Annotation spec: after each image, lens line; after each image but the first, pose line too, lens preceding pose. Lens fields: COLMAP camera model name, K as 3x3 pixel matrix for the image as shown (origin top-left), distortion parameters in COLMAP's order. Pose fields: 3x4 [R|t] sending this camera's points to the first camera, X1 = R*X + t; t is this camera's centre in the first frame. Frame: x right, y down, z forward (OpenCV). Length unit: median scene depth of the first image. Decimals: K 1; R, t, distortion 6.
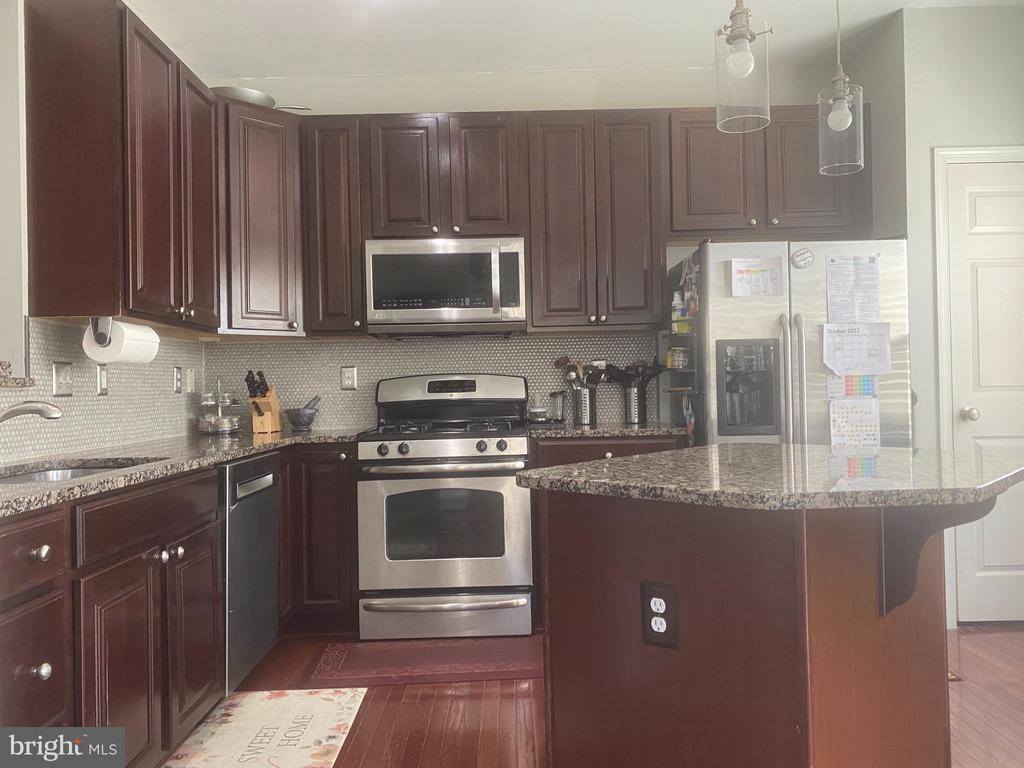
lens RADIAL K [[820.7, 0, 531.2], [0, 820.7, 384.5], [0, 0, 1]] dist [0.042207, -0.016940]
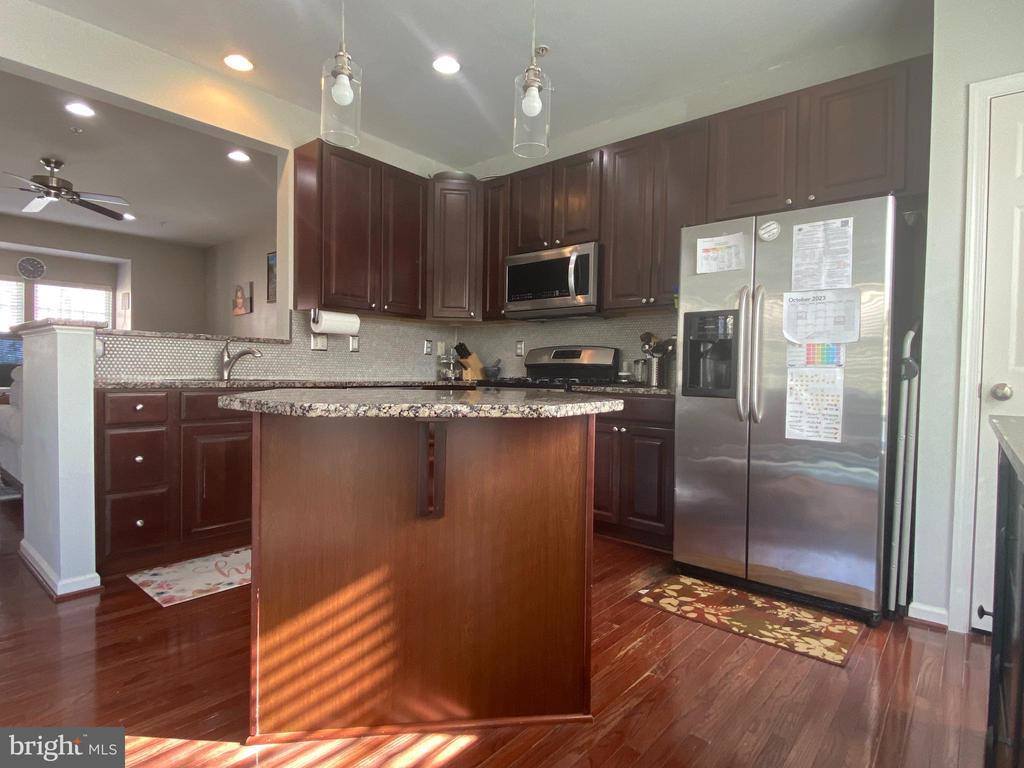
lens RADIAL K [[553.4, 0, 510.9], [0, 553.4, 385.3], [0, 0, 1]] dist [0.007523, -0.005685]
pose [[0.750743, 0.051633, -0.658573, 0.509979], [-0.033169, 0.998630, 0.040483, 0.022014], [0.659761, -0.008548, 0.751427, 0.237226]]
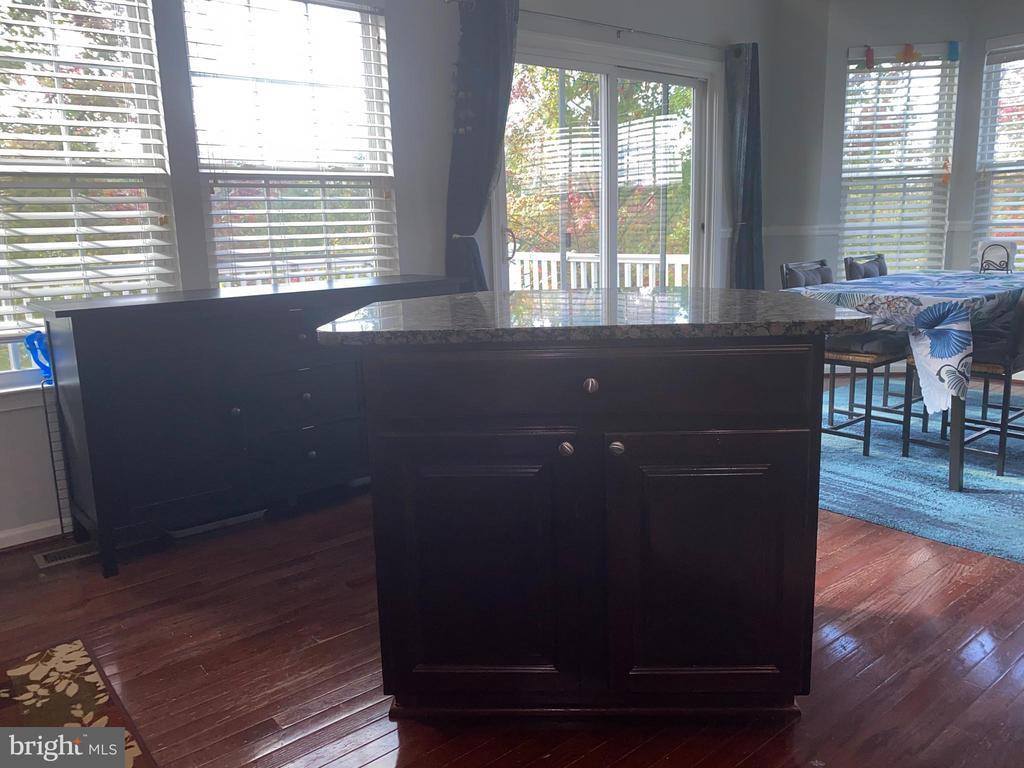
lens RADIAL K [[790.4, 0, 510.1], [0, 790.4, 380.5], [0, 0, 1]] dist [0.031750, -0.027453]
pose [[-0.622767, -0.113899, 0.774072, -0.213403], [0.041235, 0.983194, 0.177845, 0.005088], [-0.781320, 0.142675, -0.607604, 0.890698]]
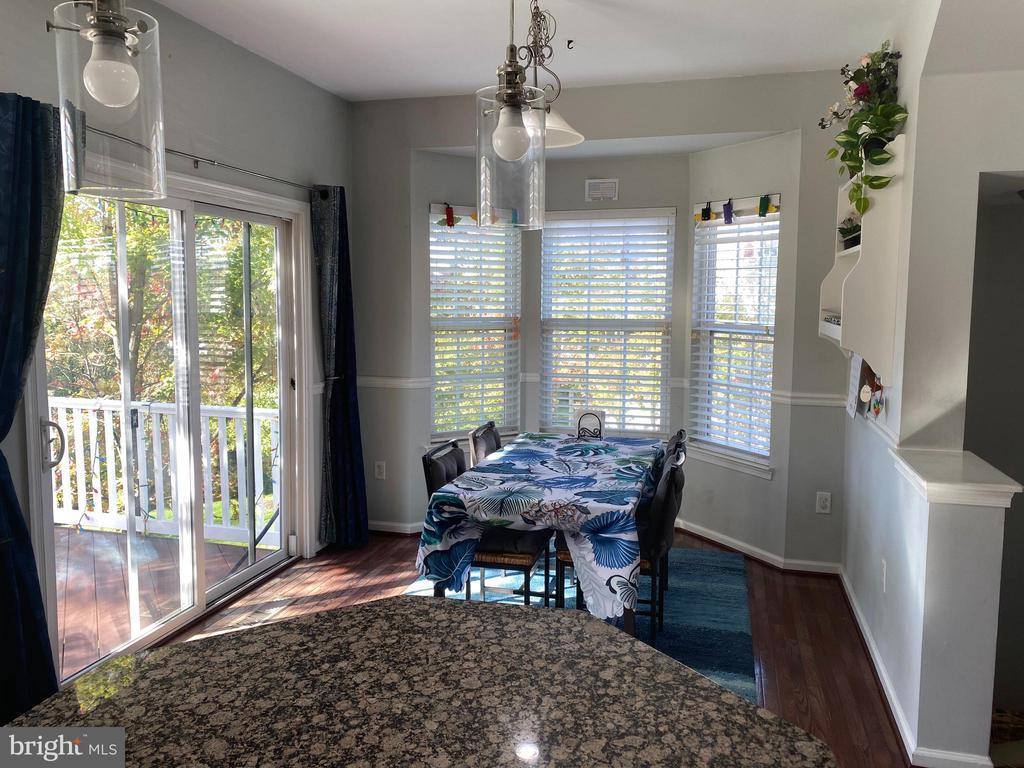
lens RADIAL K [[790.4, 0, 513.8], [0, 790.4, 383.6], [0, 0, 1]] dist [0.031750, -0.027453]
pose [[-0.958798, -0.015780, 0.283650, 0.030950], [0.012648, 0.995095, 0.098112, -0.115190], [-0.283807, 0.097657, -0.953896, 0.787114]]
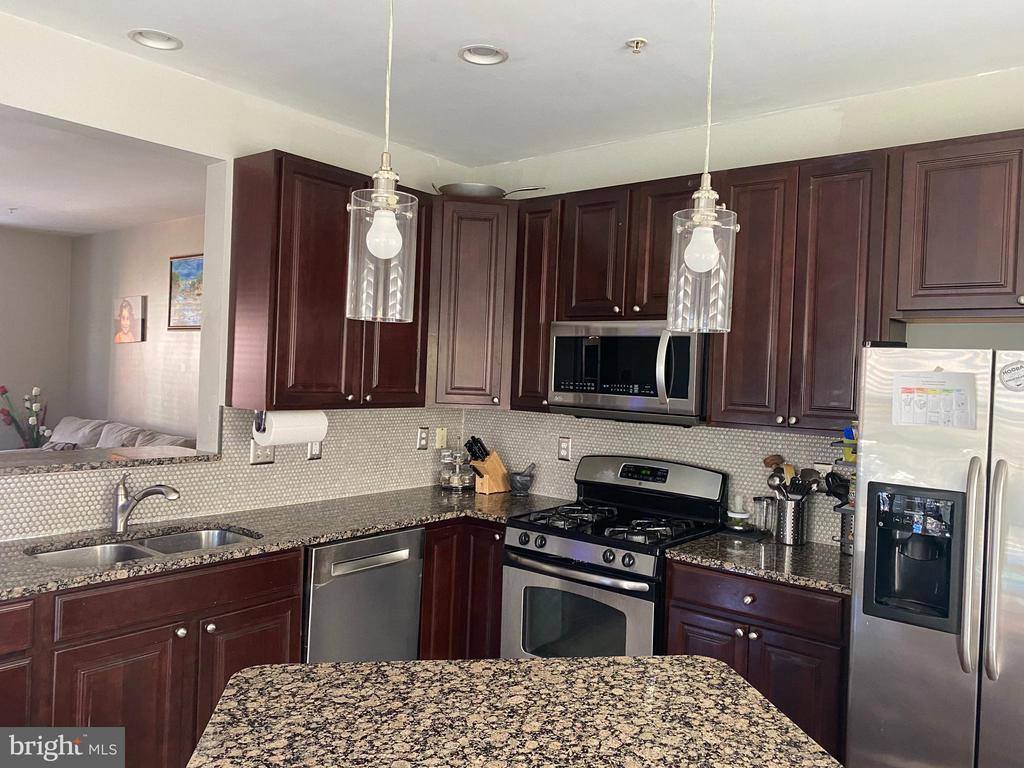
lens RADIAL K [[790.4, 0, 506.7], [0, 790.4, 365.2], [0, 0, 1]] dist [0.031750, -0.027453]
pose [[0.757698, 0.050213, -0.650670, 0.395588], [-0.053474, 0.998460, 0.014782, -0.136528], [0.650410, 0.023593, 0.759217, 0.242142]]
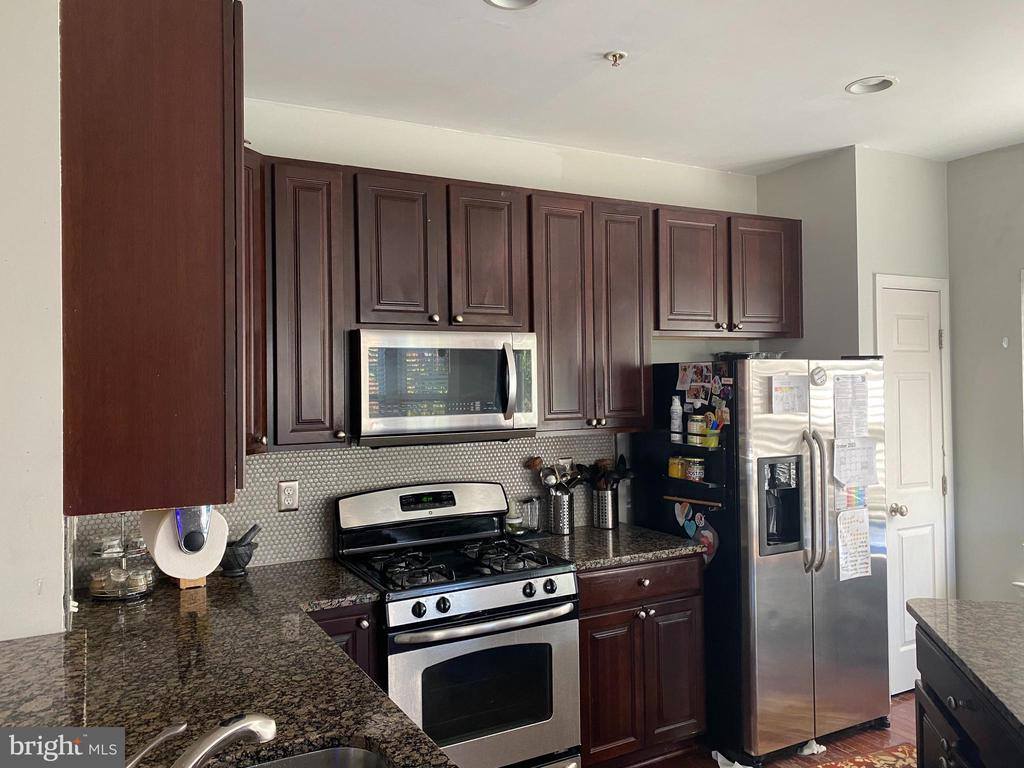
lens RADIAL K [[790.4, 0, 522.0], [0, 790.4, 366.1], [0, 0, 1]] dist [0.031750, -0.027453]
pose [[0.879584, 0.018378, 0.475388, -0.433841], [-0.009474, 0.999732, -0.021119, -0.129632], [-0.475648, 0.014072, 0.879523, 0.275755]]
